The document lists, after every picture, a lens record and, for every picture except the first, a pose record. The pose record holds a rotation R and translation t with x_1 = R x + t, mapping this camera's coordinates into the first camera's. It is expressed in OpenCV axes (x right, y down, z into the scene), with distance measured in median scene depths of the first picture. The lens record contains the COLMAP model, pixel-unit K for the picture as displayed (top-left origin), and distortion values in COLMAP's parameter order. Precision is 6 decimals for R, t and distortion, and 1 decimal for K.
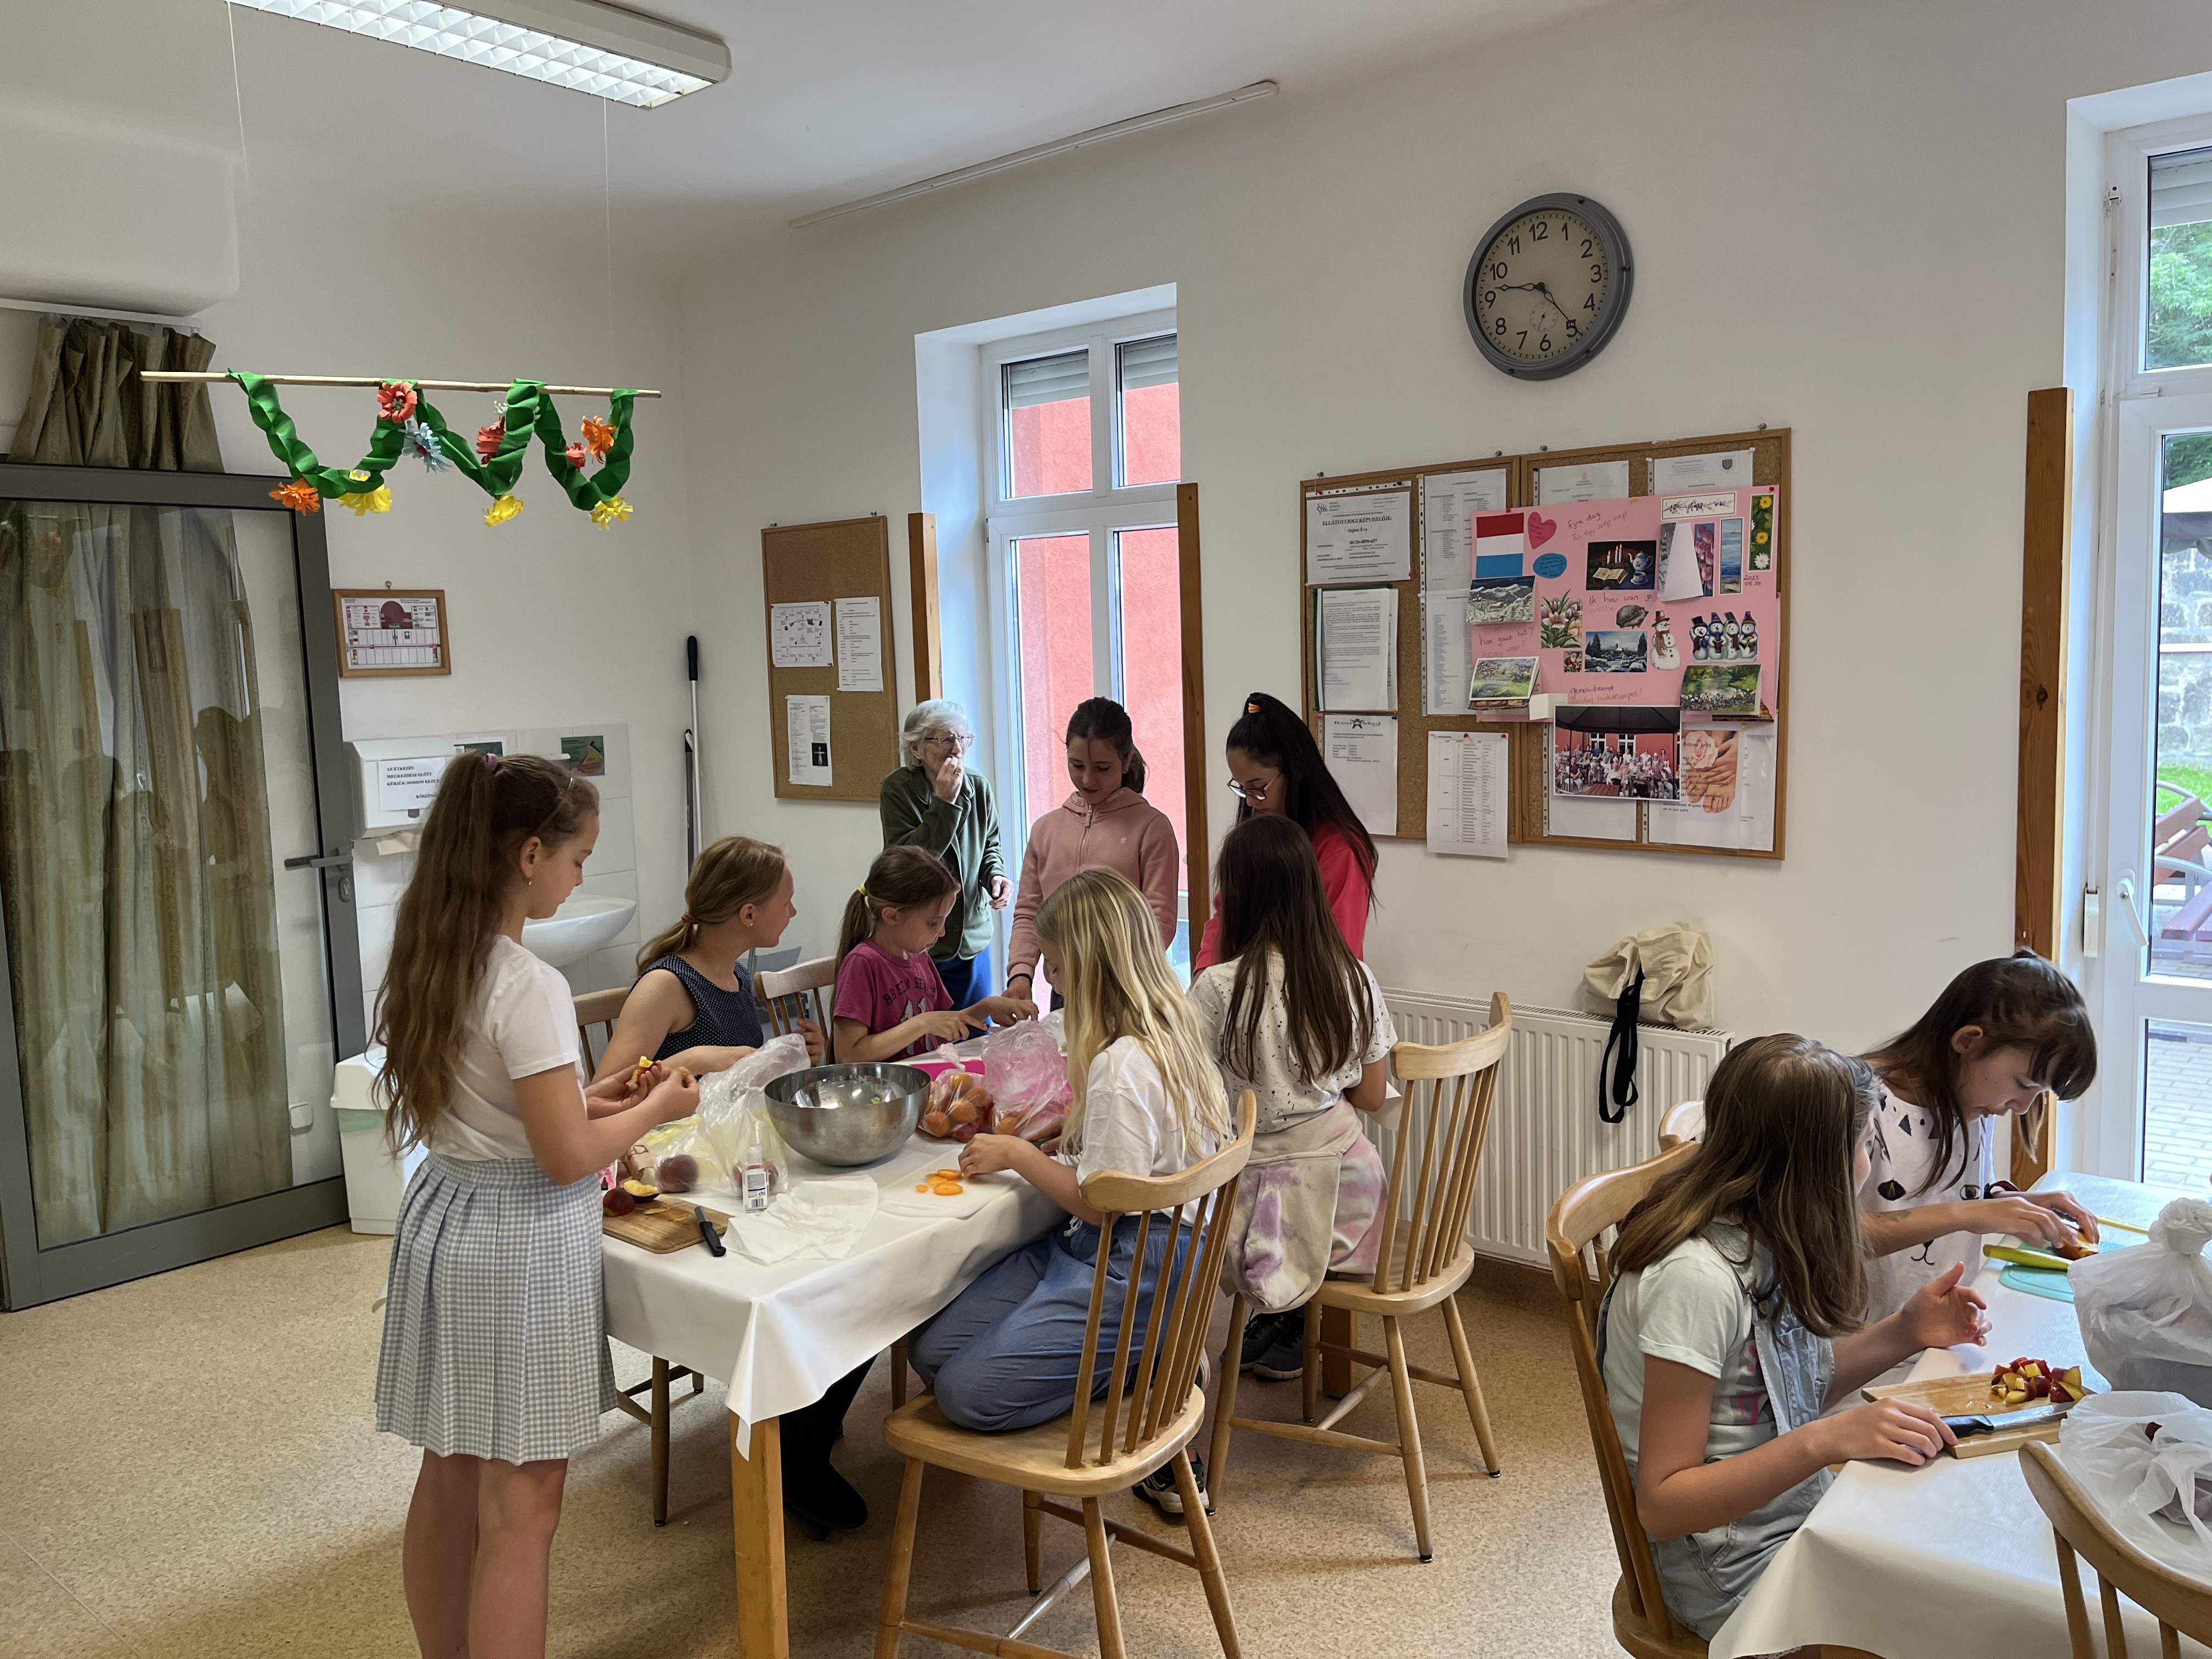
lens RADIAL K [[1657.3, 0, 1134.3], [0, 1657.3, 805.6], [0, 0, 1]] dist [0.050348, -0.054817]
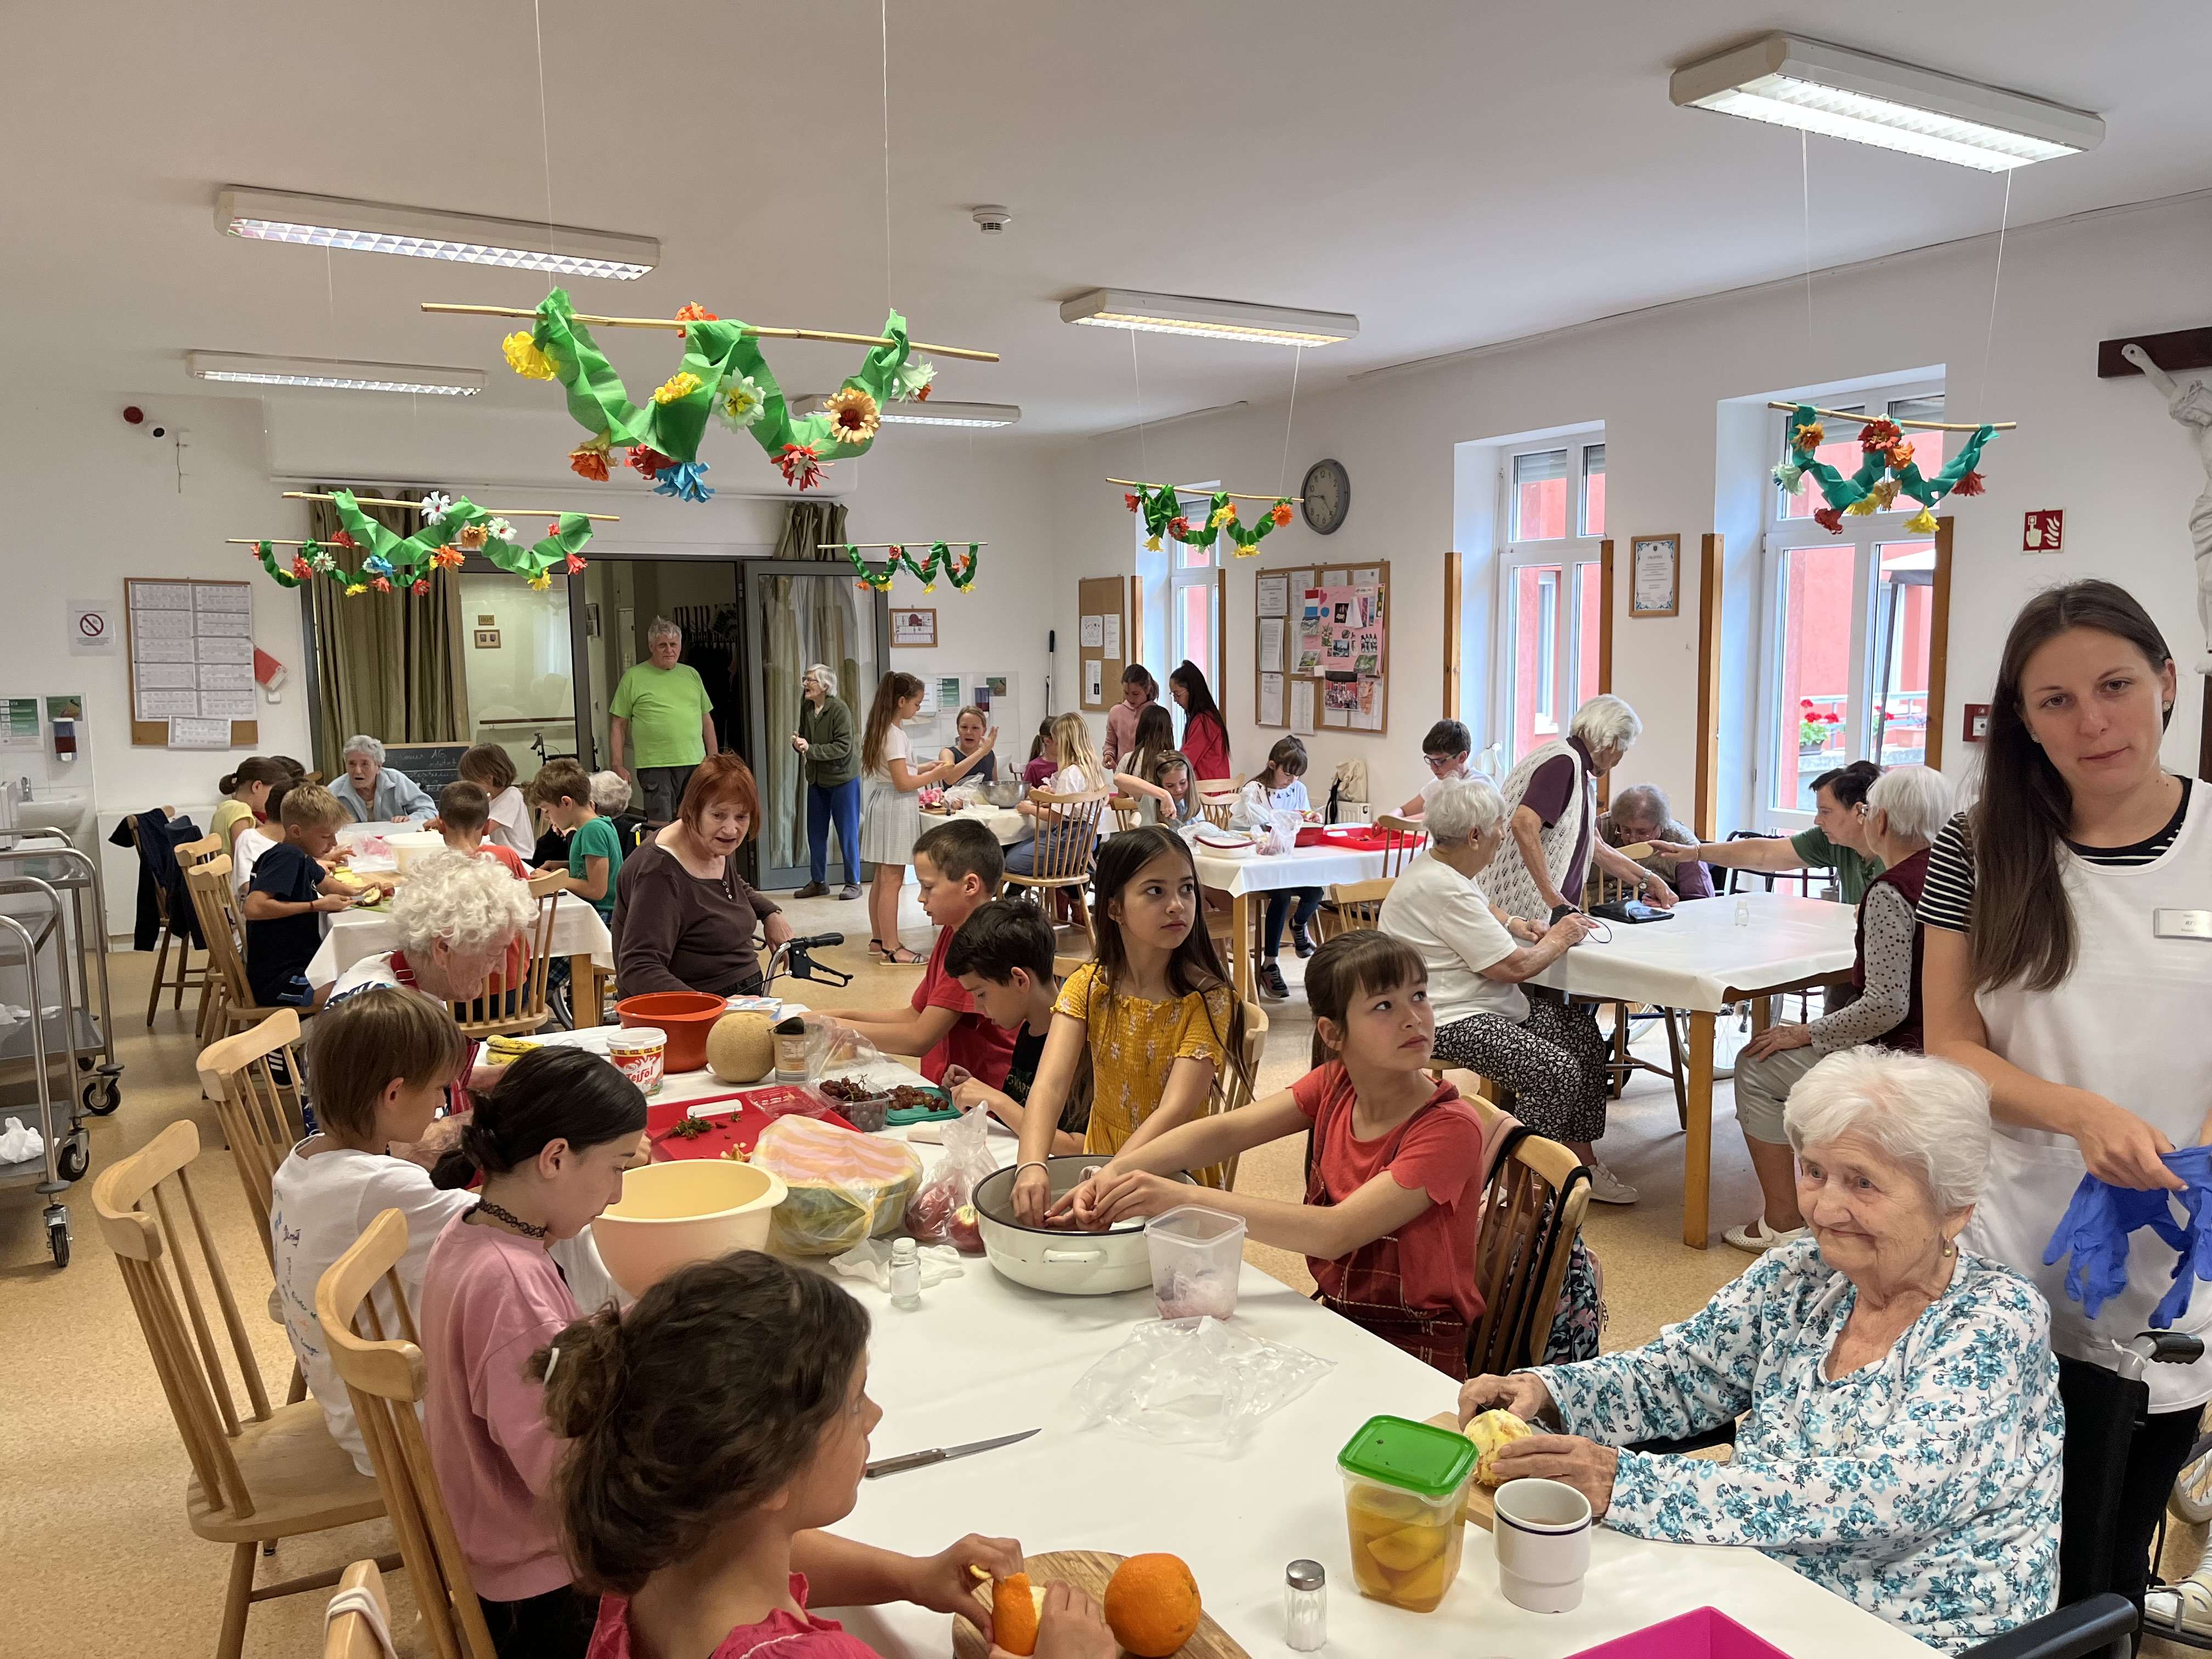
lens RADIAL K [[1657.3, 0, 1134.3], [0, 1657.3, 805.6], [0, 0, 1]] dist [0.050348, -0.054817]
pose [[0.937298, 0.054097, -0.344305, 0.842354], [-0.048731, 0.998518, 0.024226, 0.091223], [0.345105, -0.005928, 0.938545, -1.361294]]
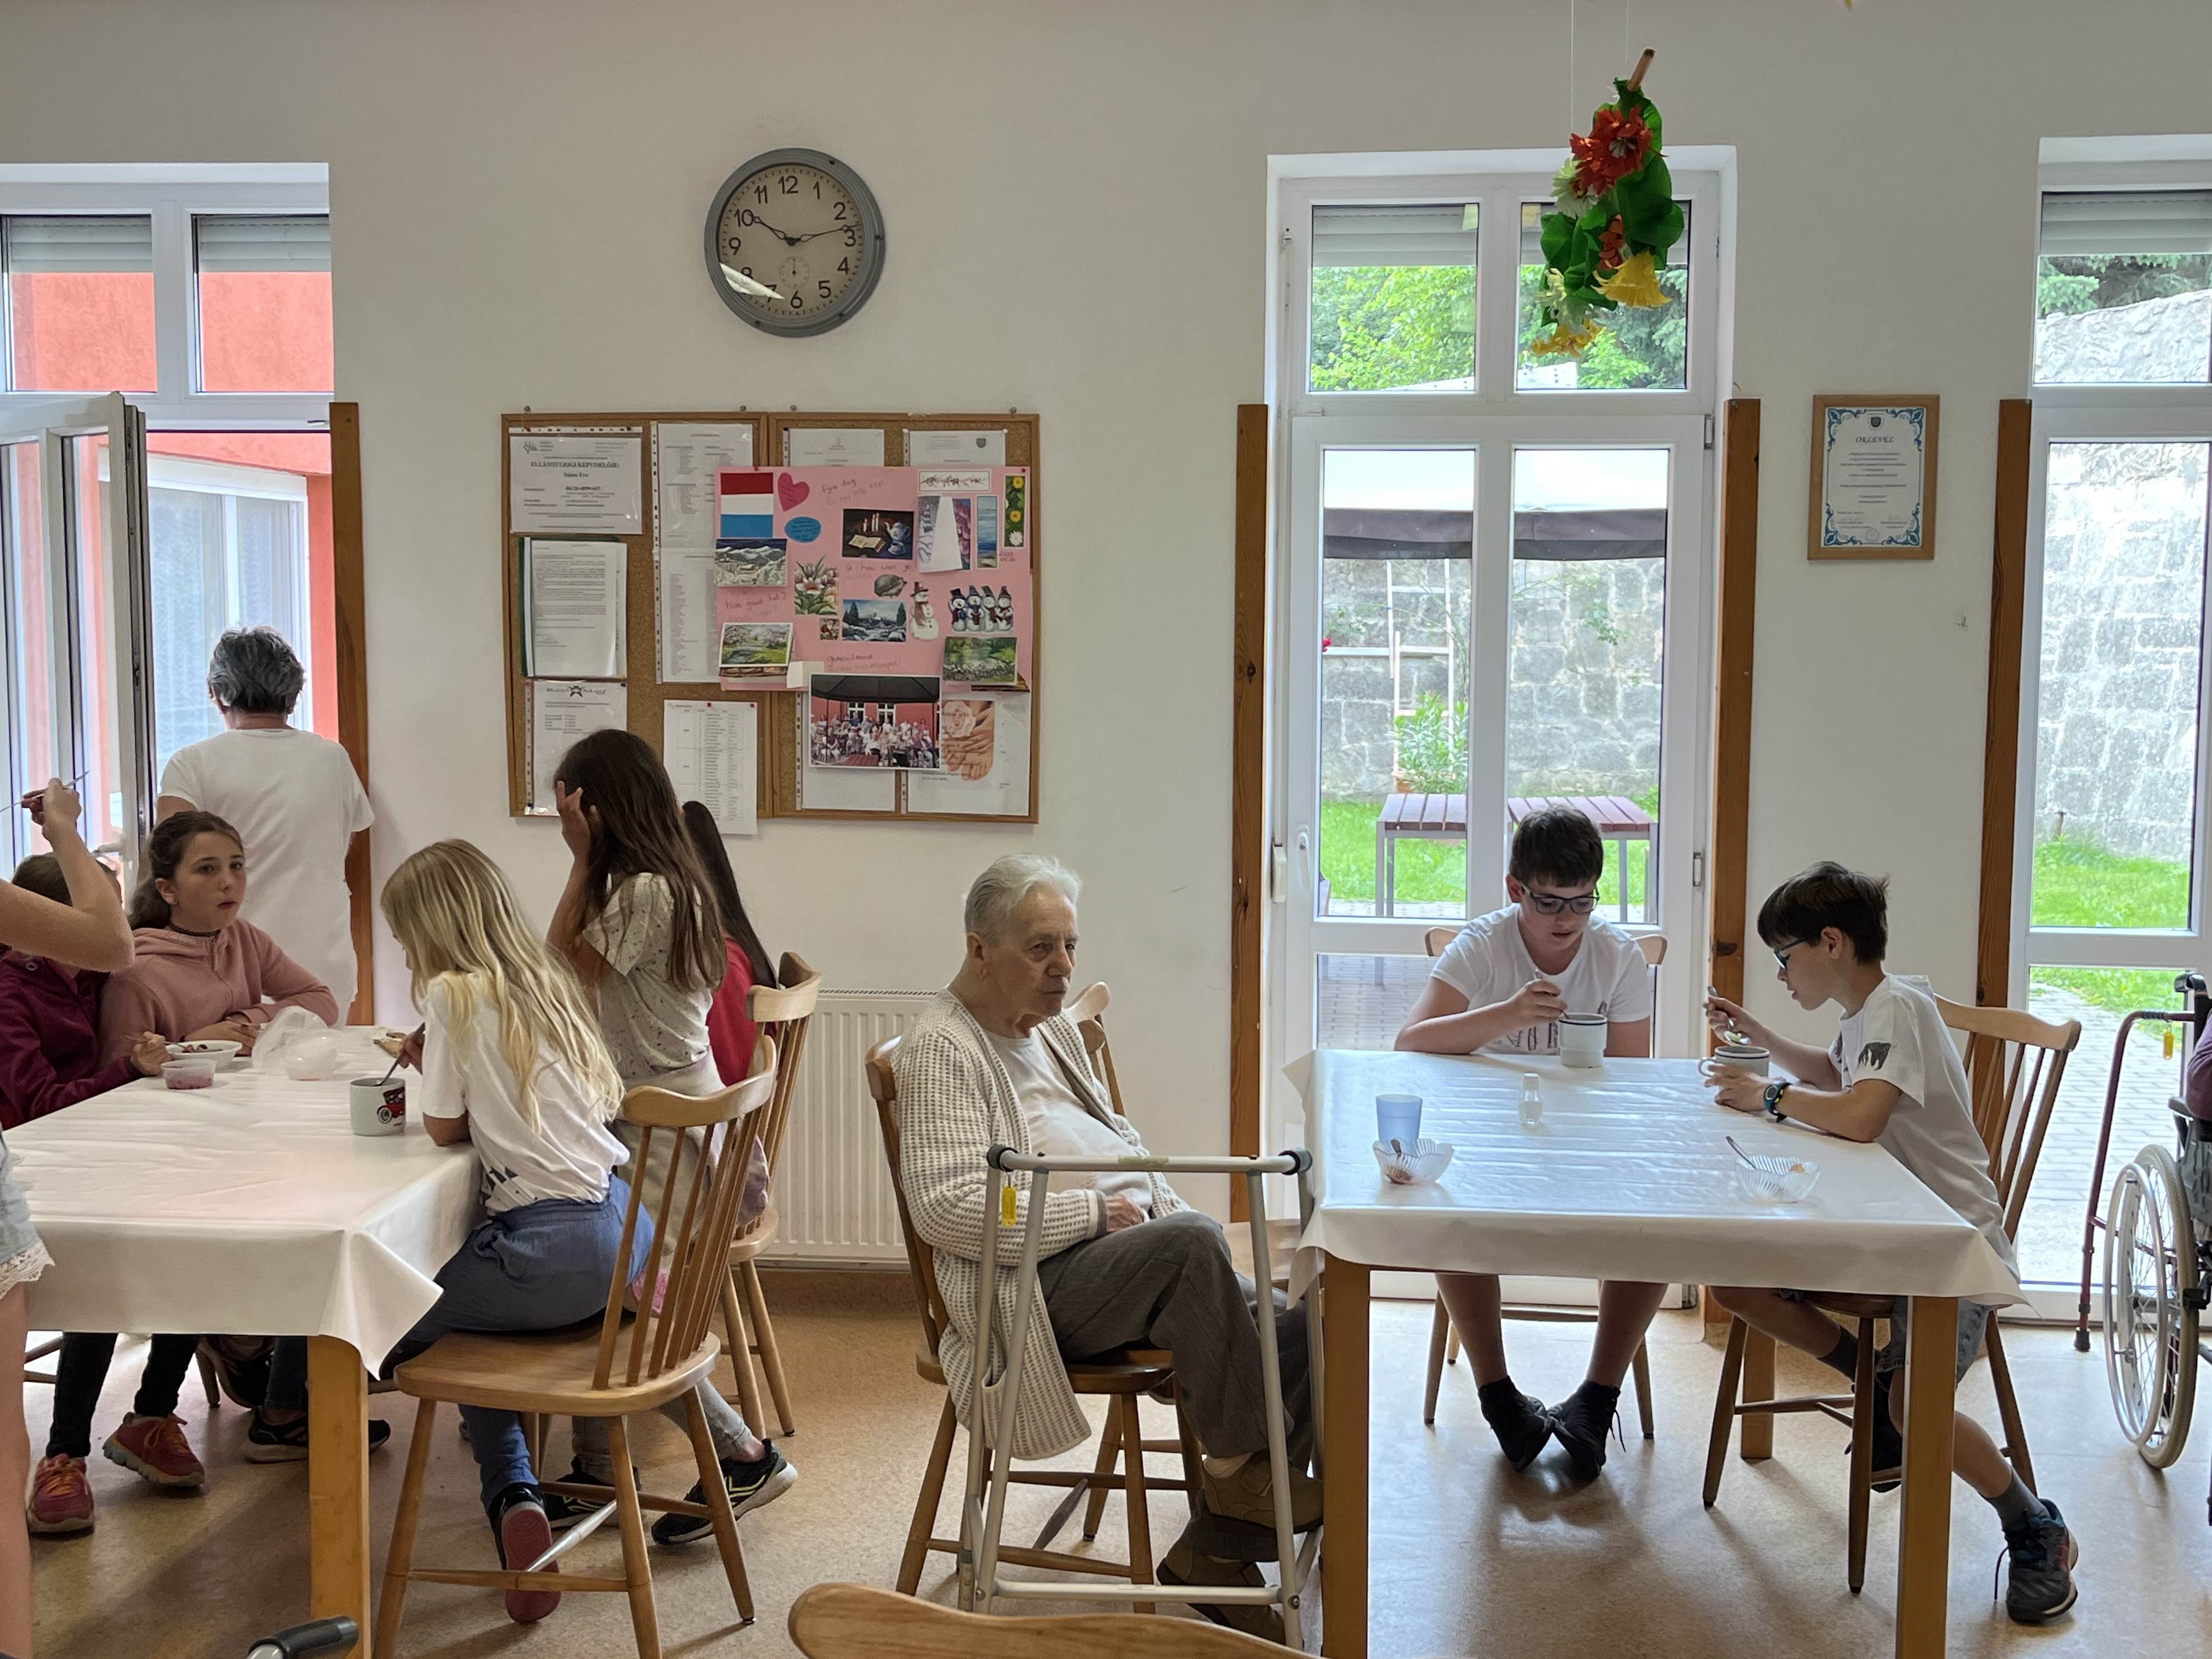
lens RADIAL K [[2570.0, 0, 1106.0], [0, 2570.0, 829.5], [0, 0, 1]] dist [0.083322, -0.061252]
pose [[0.832098, -0.018967, 0.554304, -0.443873], [0.022152, 0.999754, 0.000956, 0.033427], [-0.554186, 0.011483, 0.832314, -0.348698]]
